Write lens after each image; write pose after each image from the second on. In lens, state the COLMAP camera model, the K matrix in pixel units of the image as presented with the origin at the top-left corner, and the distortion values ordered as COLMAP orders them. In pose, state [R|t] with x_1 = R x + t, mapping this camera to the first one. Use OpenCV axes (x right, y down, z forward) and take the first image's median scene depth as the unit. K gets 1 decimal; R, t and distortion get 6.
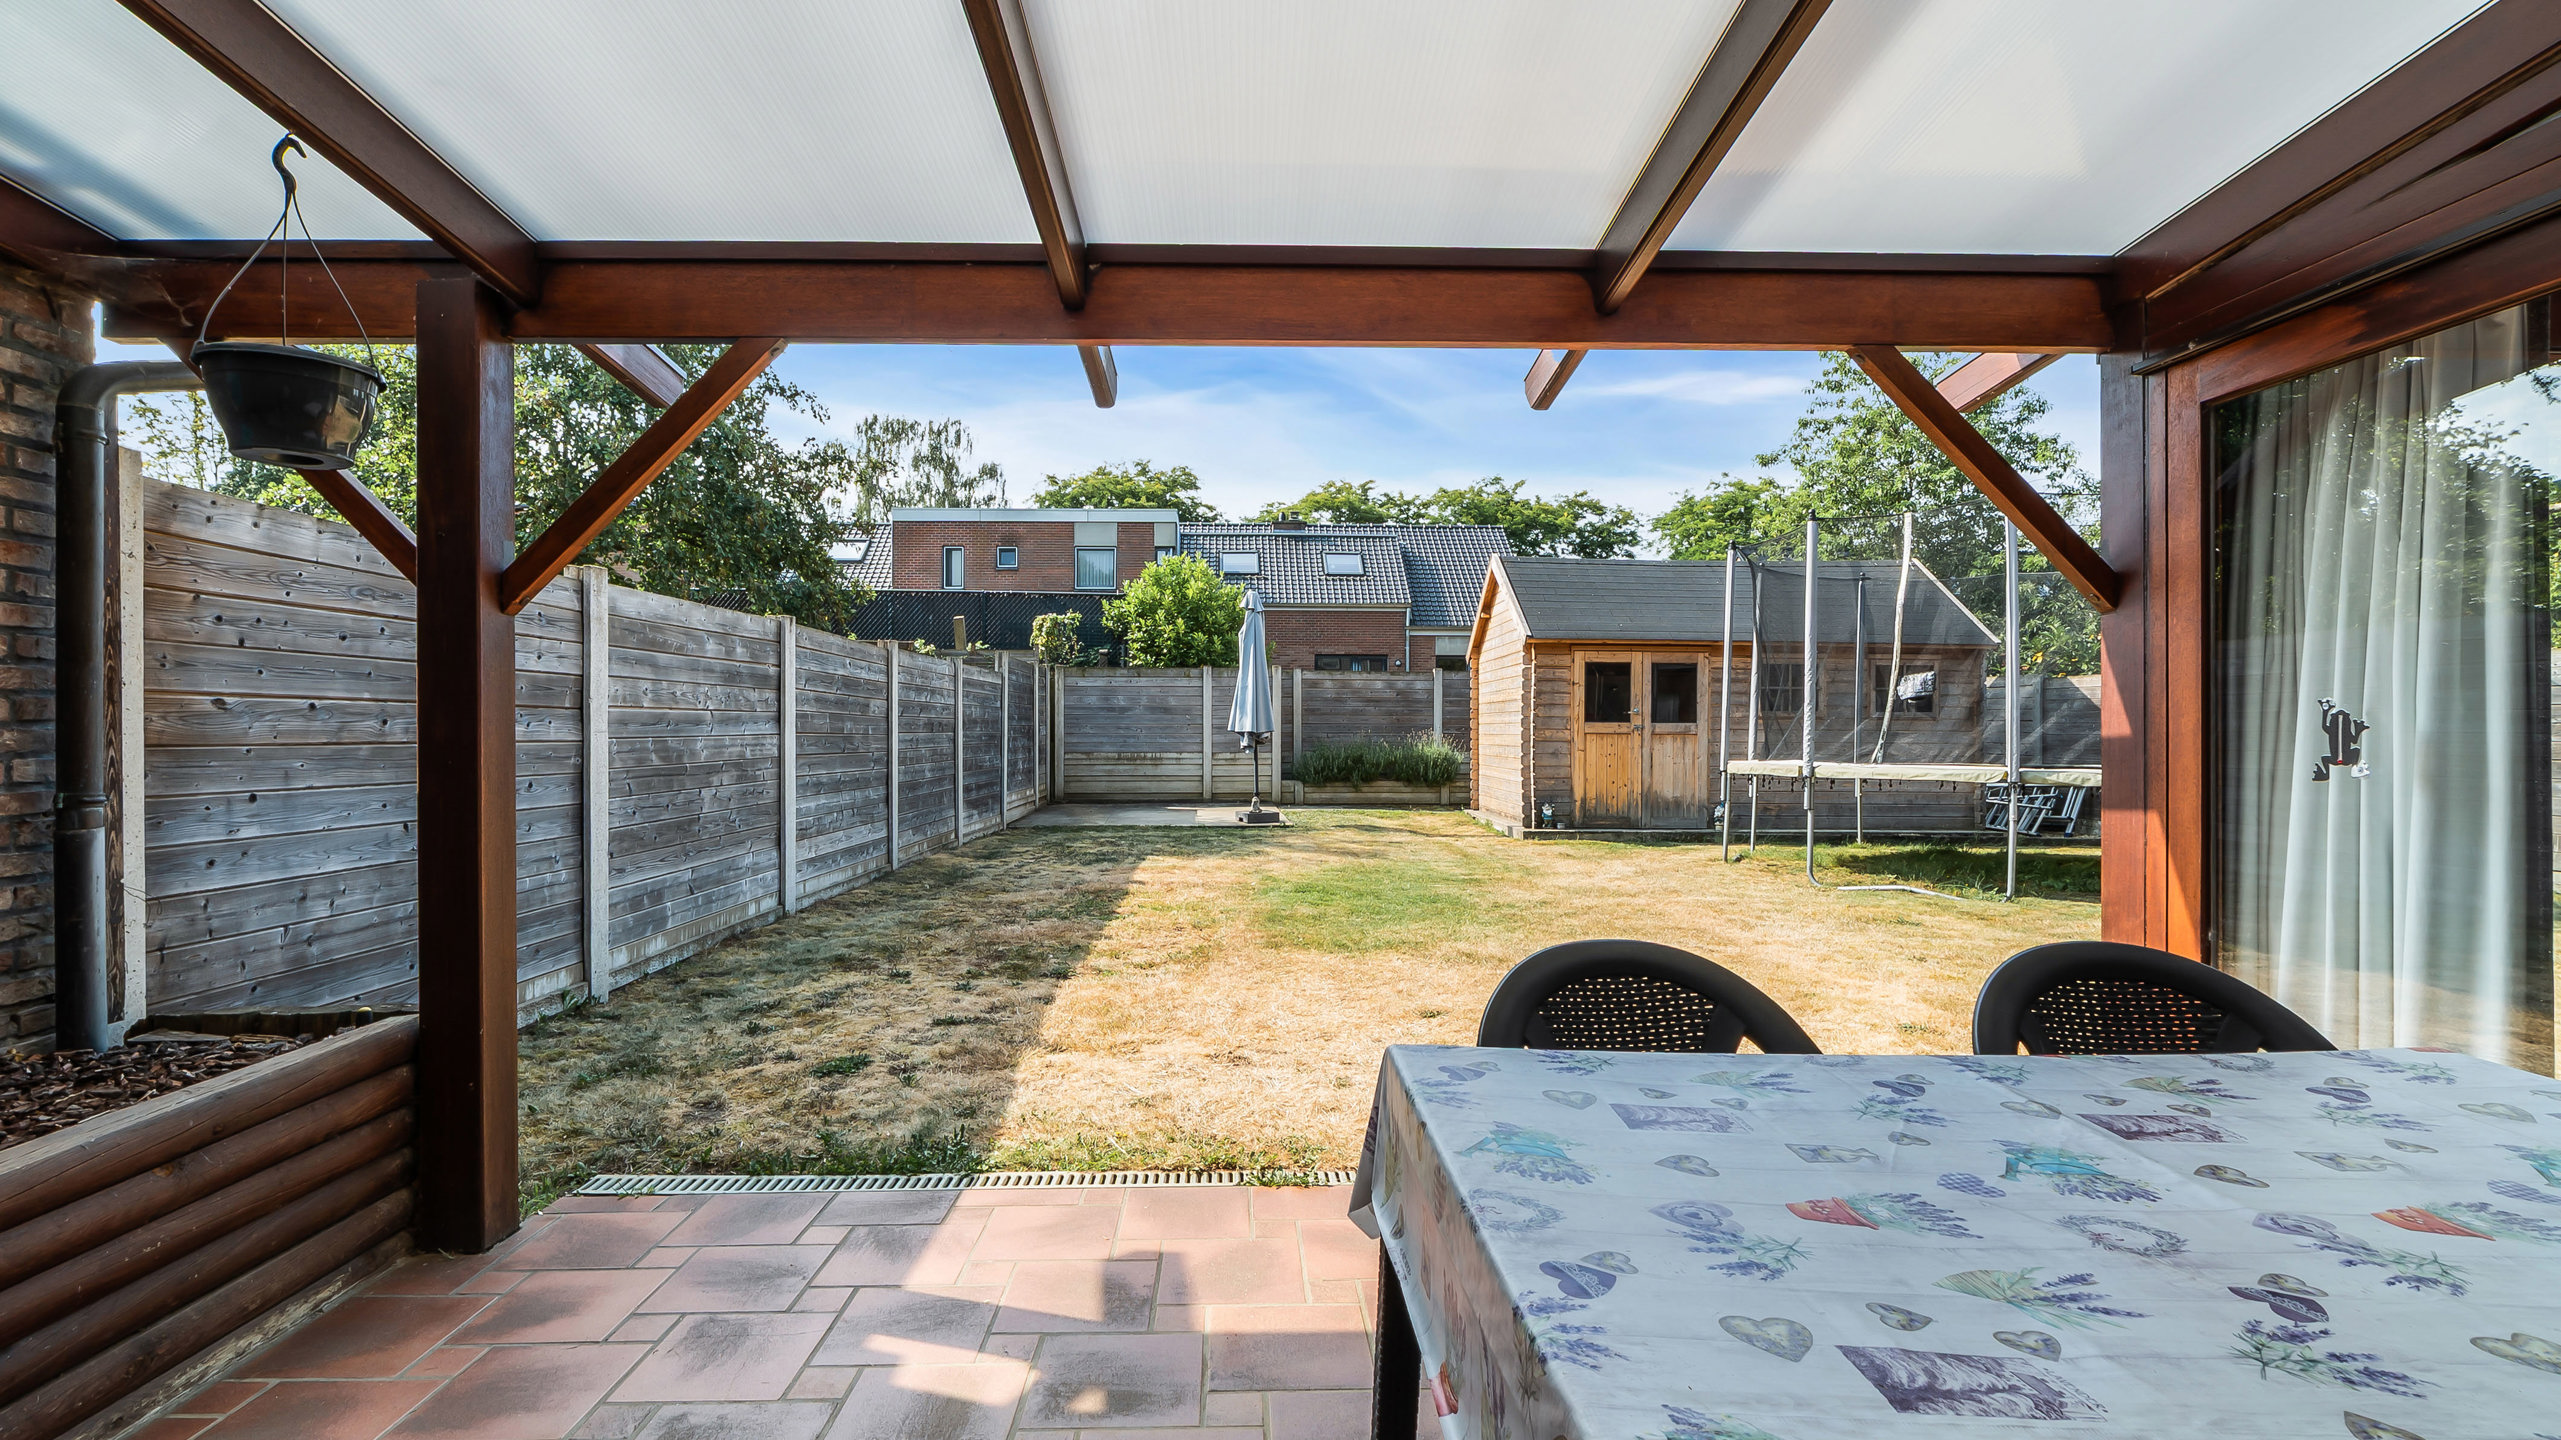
lens RADIAL K [[1172.7, 0, 1273.4], [0, 1172.7, 722.6], [0, 0, 1]] dist [-0.007589, 0.000602]
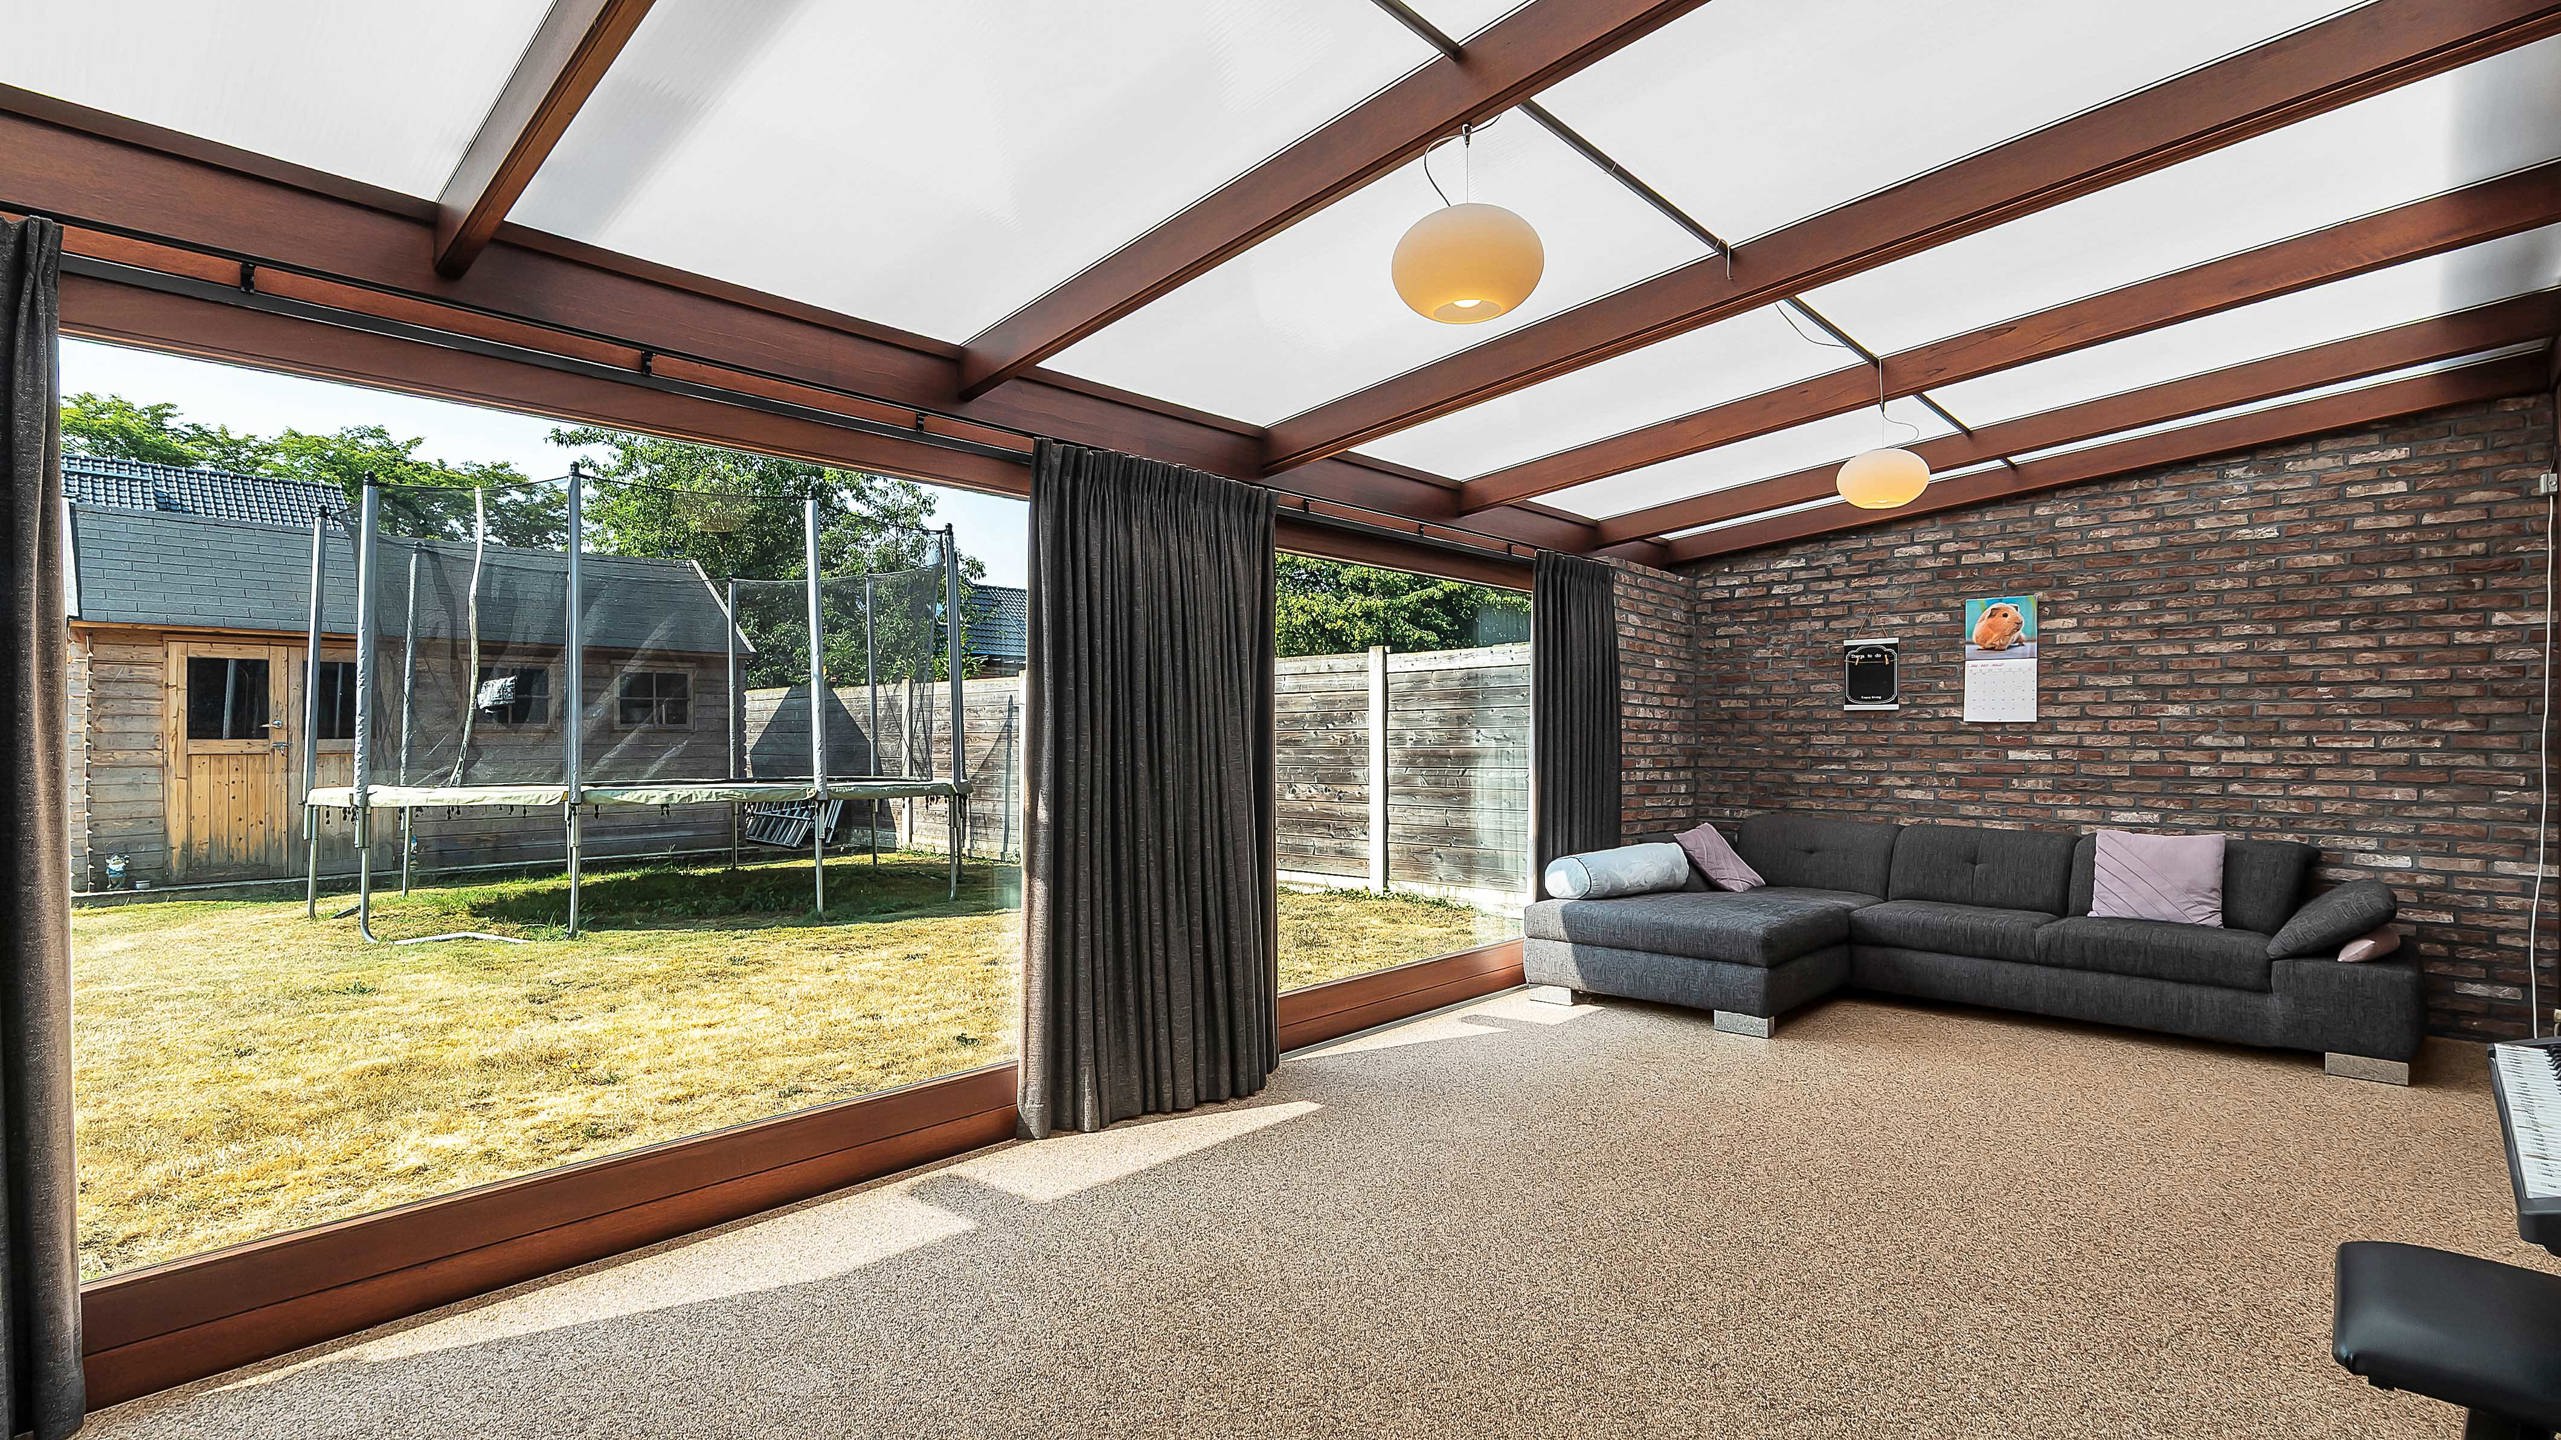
lens RADIAL K [[1217.9, 0, 1264.3], [0, 1217.9, 729.9], [0, 0, 1]] dist [-0.002508, 0.000162]
pose [[0.712156, -0.010314, 0.701946, 0.162523], [0.012720, 0.999918, 0.001788, 0.000542], [-0.701906, 0.007655, 0.712228, -0.008606]]
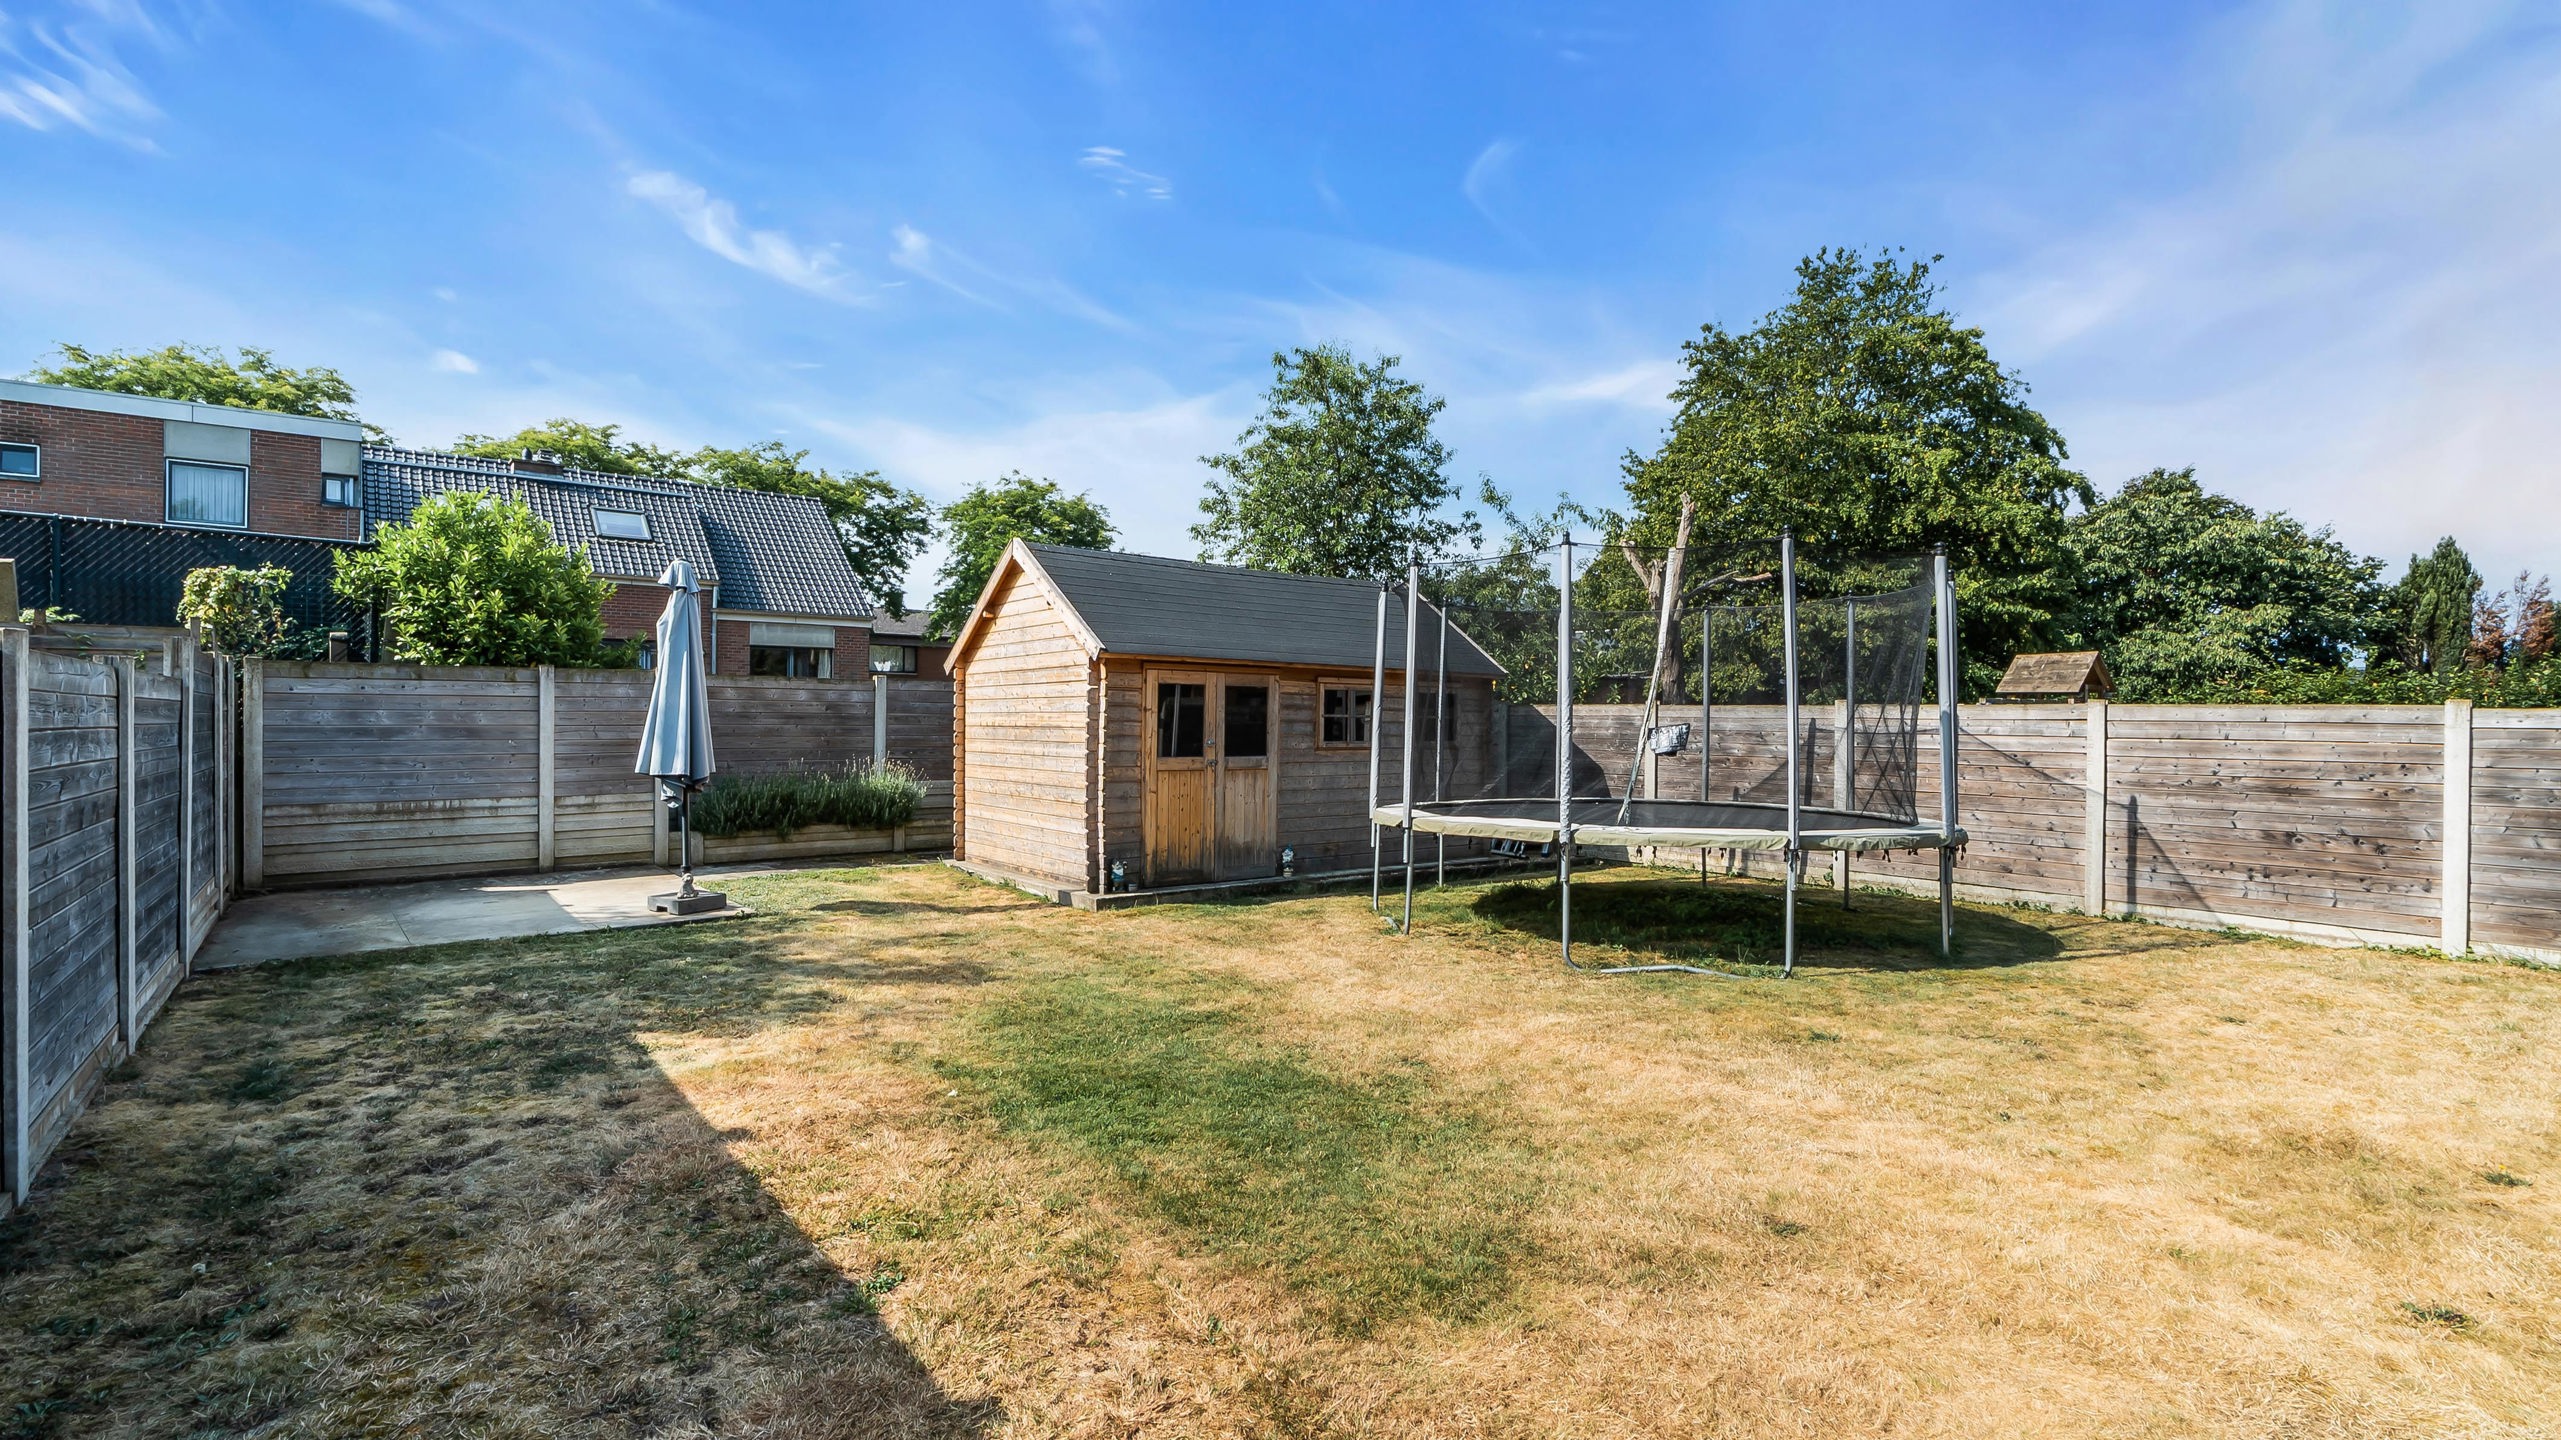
lens RADIAL K [[1172.7, 0, 1284.1], [0, 1172.7, 705.2], [0, 0, 1]] dist [-0.007589, 0.000602]
pose [[0.804049, 0.009808, 0.594482, -0.114150], [-0.007016, 0.999951, -0.007007, -0.024309], [-0.594522, 0.001463, 0.804078, 0.224112]]
